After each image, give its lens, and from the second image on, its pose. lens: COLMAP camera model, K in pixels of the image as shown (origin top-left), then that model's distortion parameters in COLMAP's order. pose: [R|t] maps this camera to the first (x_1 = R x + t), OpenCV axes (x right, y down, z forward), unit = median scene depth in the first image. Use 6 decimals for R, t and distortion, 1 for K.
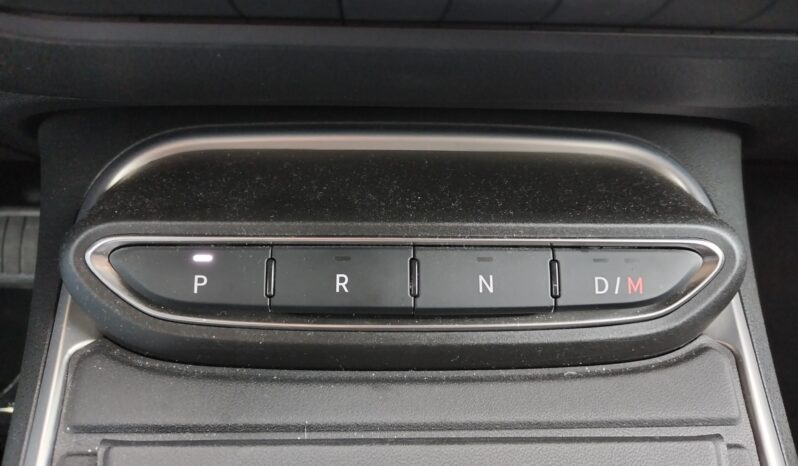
lens RADIAL K [[588.0, 0, 398.6], [0, 588.0, 207.4], [0, 0, 1]] dist [-0.004941, -0.005754]
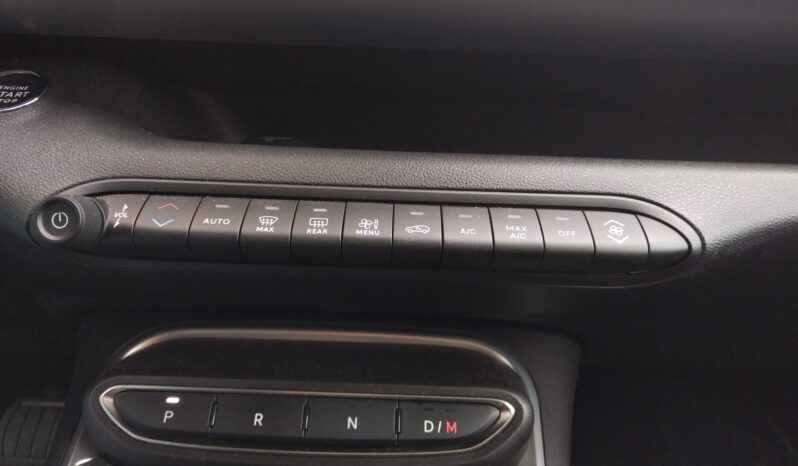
lens RADIAL K [[587.3, 0, 401.1], [0, 587.3, 233.5], [0, 0, 1]] dist [0.015845, -0.008505]
pose [[0.999438, 0.013210, -0.030809, 0.316628], [-0.022562, 0.944828, -0.326788, 0.161406], [0.024792, 0.327299, 0.944595, -0.615762]]
